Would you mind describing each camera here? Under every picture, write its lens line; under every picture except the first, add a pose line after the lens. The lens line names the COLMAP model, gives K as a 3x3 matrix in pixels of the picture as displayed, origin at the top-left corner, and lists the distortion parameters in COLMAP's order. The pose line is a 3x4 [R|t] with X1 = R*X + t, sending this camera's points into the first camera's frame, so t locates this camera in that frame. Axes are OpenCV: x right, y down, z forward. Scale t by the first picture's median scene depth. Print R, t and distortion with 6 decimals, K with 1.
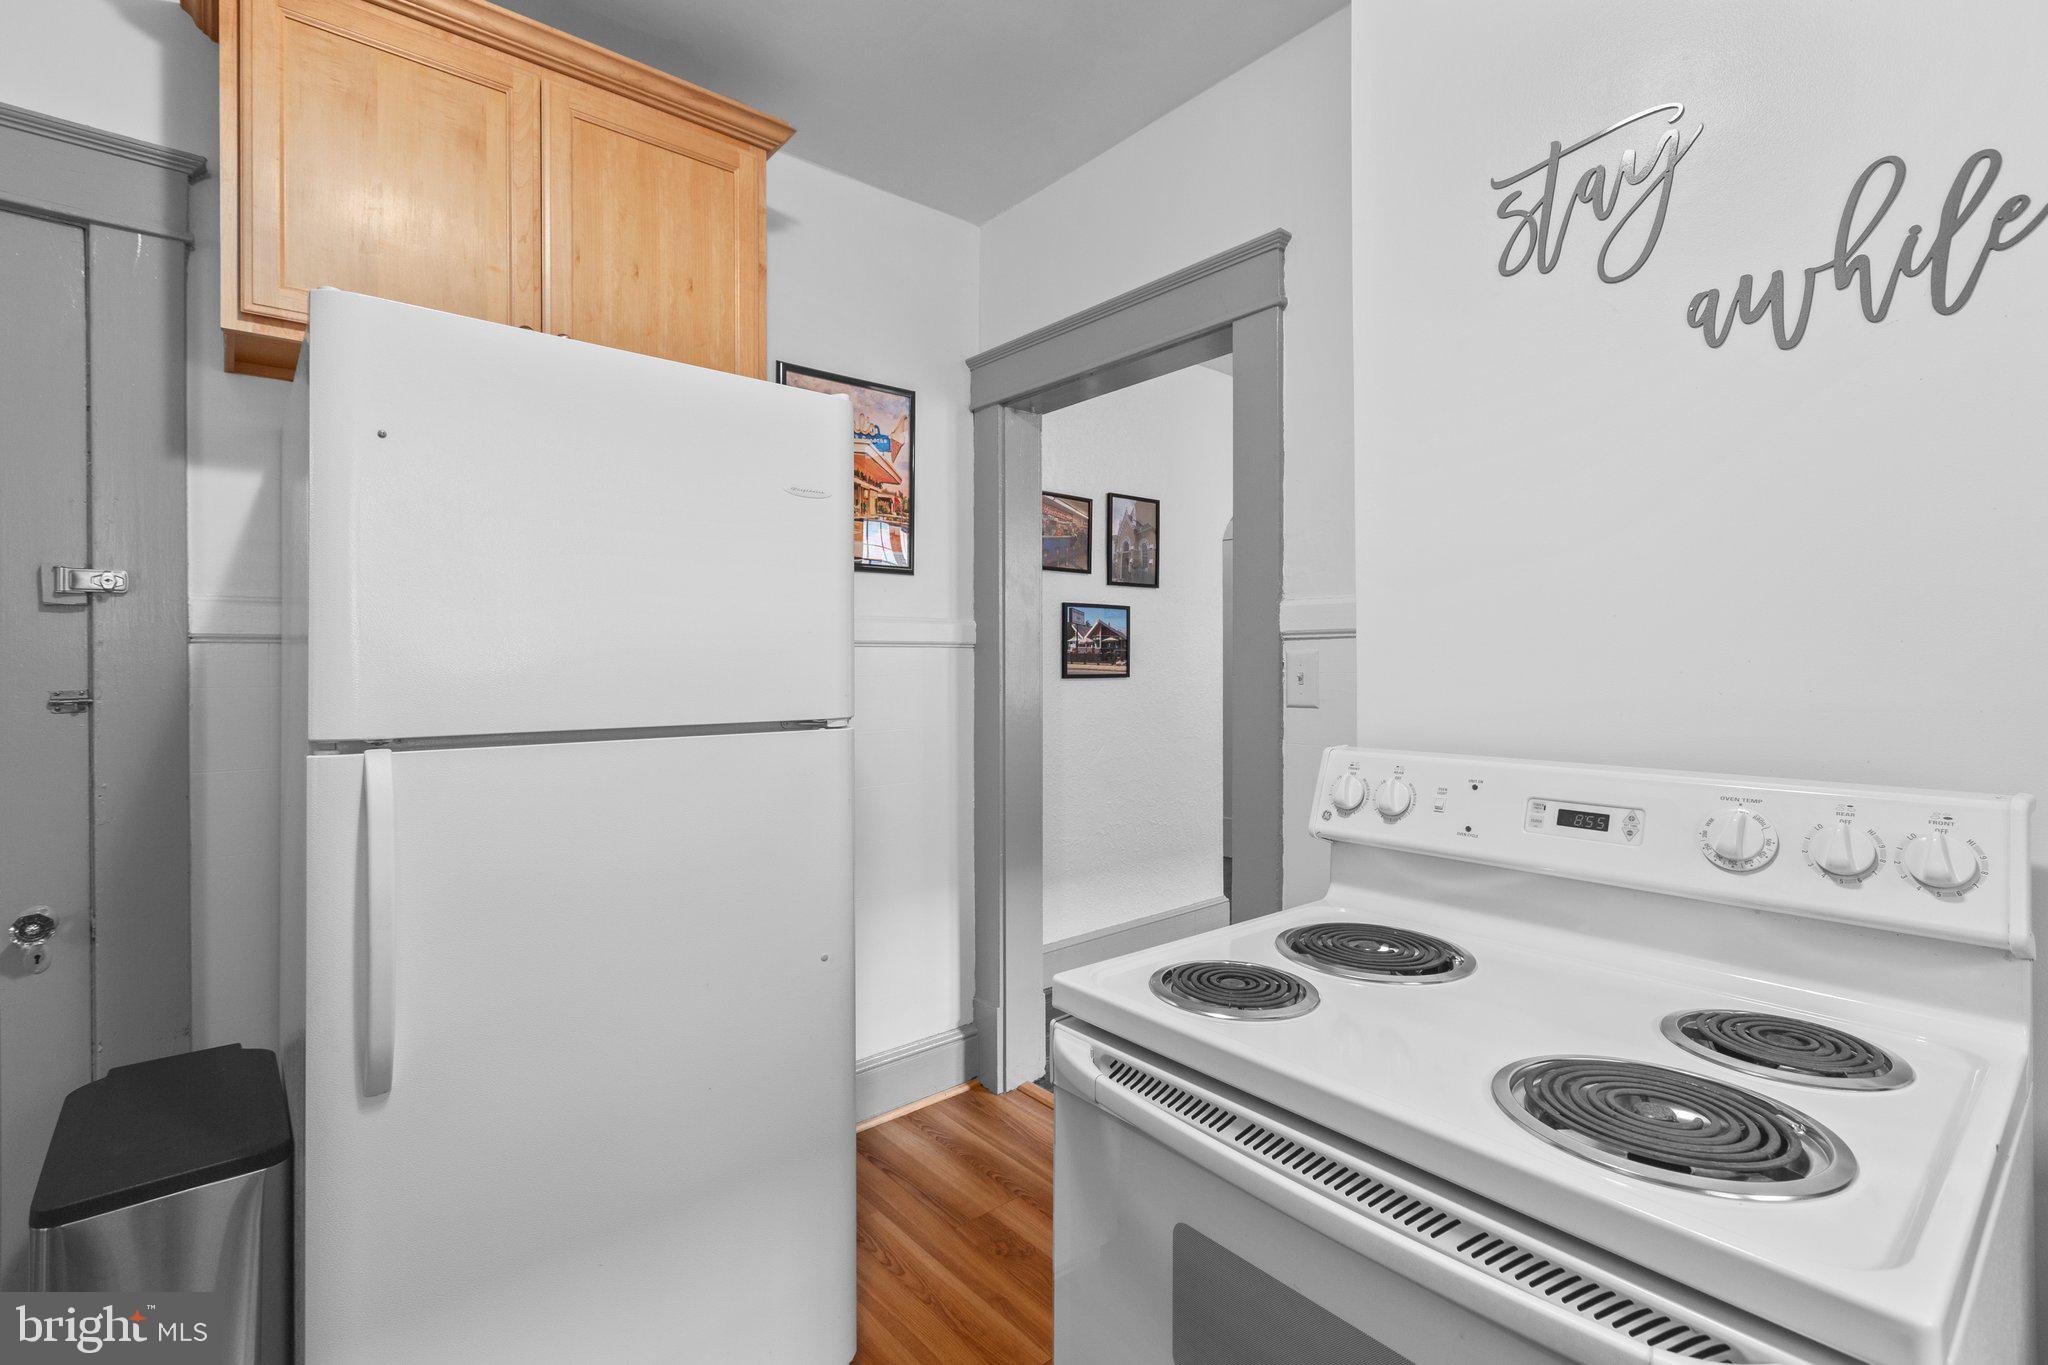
lens RADIAL K [[922.4, 0, 1041.3], [0, 922.4, 660.0], [0, 0, 1]] dist [-0.002222, 0.000510]
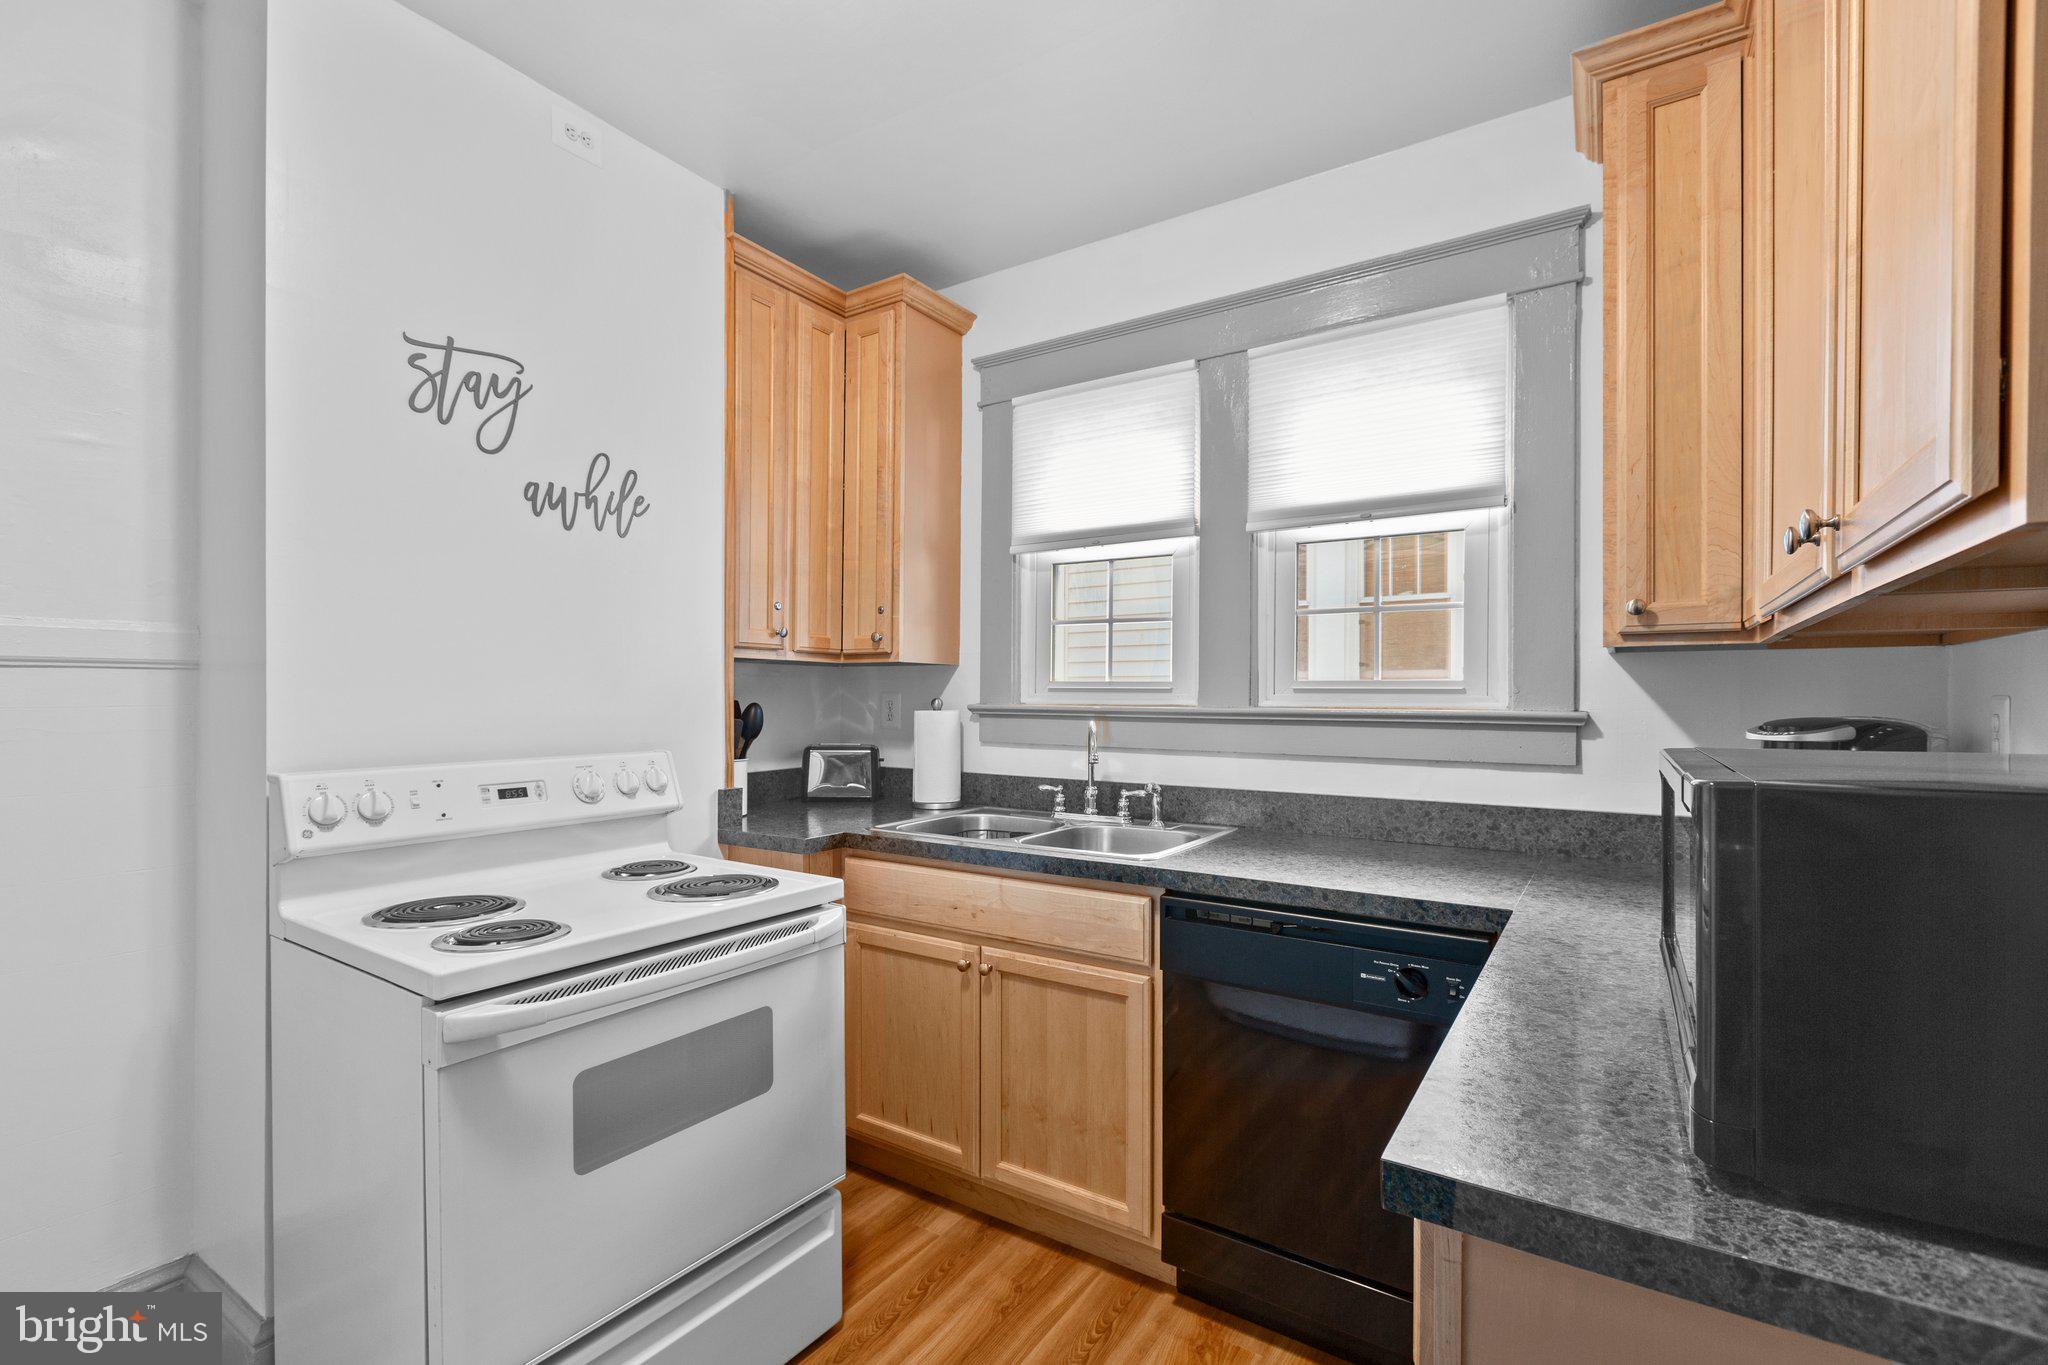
lens RADIAL K [[922.4, 0, 1011.2], [0, 922.4, 692.3], [0, 0, 1]] dist [-0.002222, 0.000510]
pose [[-0.266604, 0.000341, 0.963806, -1.192410], [-0.005418, 0.999984, -0.001853, -0.004368], [-0.963791, -0.005715, -0.266598, 0.587893]]
